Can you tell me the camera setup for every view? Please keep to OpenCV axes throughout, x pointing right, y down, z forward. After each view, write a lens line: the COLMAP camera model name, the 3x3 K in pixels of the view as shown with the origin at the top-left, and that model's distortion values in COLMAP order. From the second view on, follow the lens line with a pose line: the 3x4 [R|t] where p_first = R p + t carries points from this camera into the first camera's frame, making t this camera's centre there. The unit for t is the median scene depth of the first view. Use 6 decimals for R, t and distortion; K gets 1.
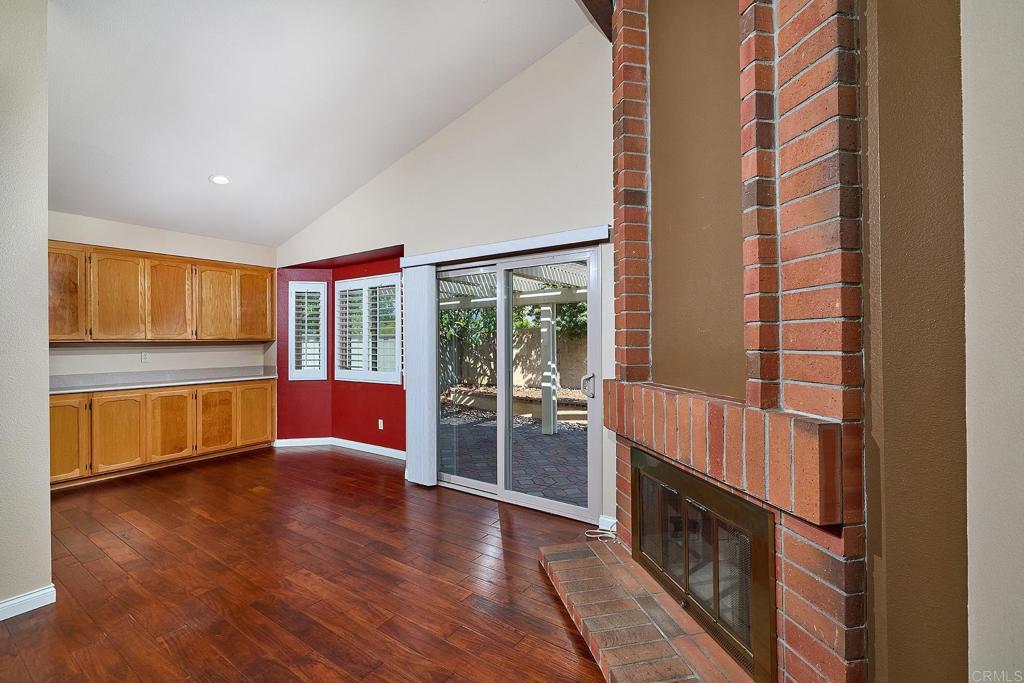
lens RADIAL K [[442.0, 0, 511.1], [0, 442.0, 339.1], [0, 0, 1]] dist [0.001557, -0.000625]
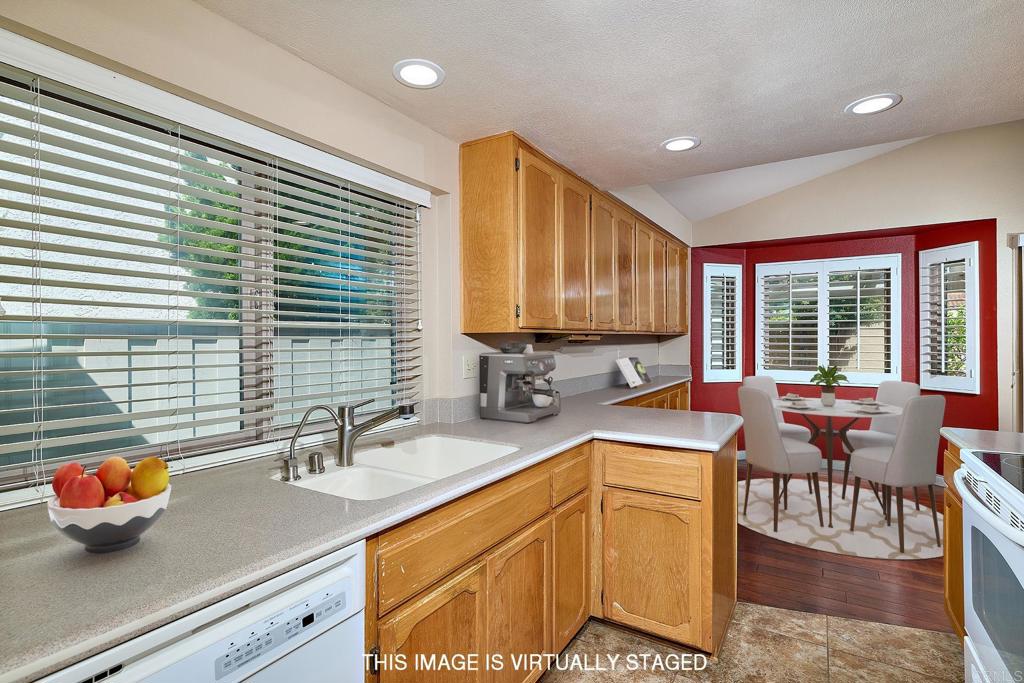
lens RADIAL K [[499.0, 0, 506.0], [0, 499.0, 336.2], [0, 0, 1]] dist [0.002917, -0.000368]
pose [[0.999626, 0.012265, 0.024437, -1.216419], [-0.012146, 0.999914, -0.005025, 0.021864], [-0.024497, 0.004726, 0.999689, 0.093930]]
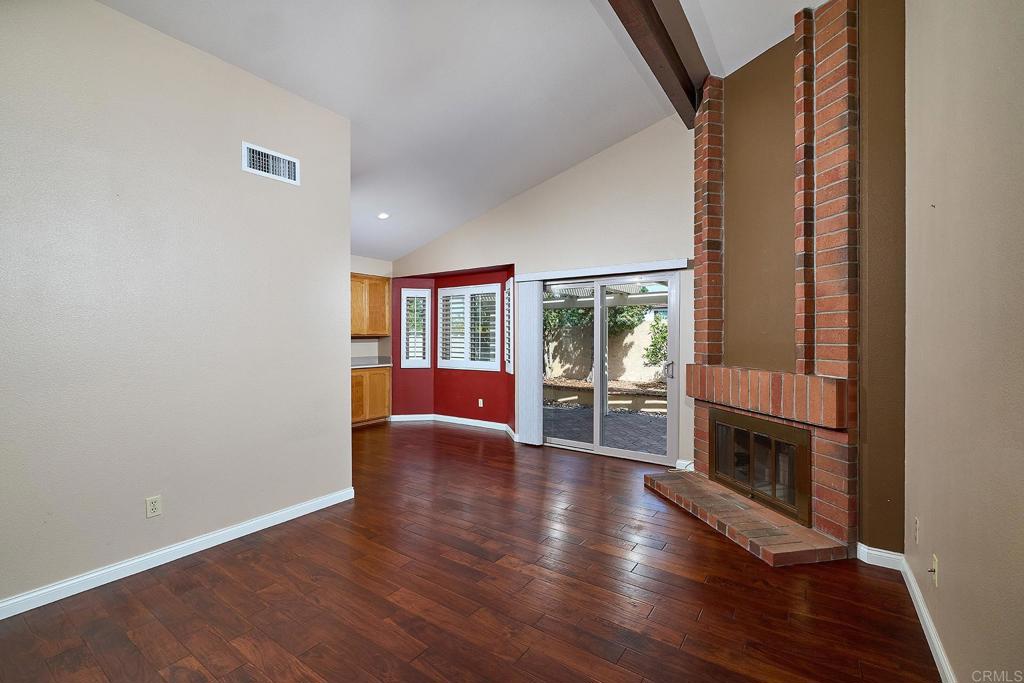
lens RADIAL K [[442.0, 0, 512.8], [0, 442.0, 339.2], [0, 0, 1]] dist [0.001557, -0.000625]
pose [[0.999946, 0.008329, -0.006175, -0.245159], [-0.008286, 0.999941, 0.006981, 0.001645], [0.006233, -0.006930, 0.999957, -0.327321]]
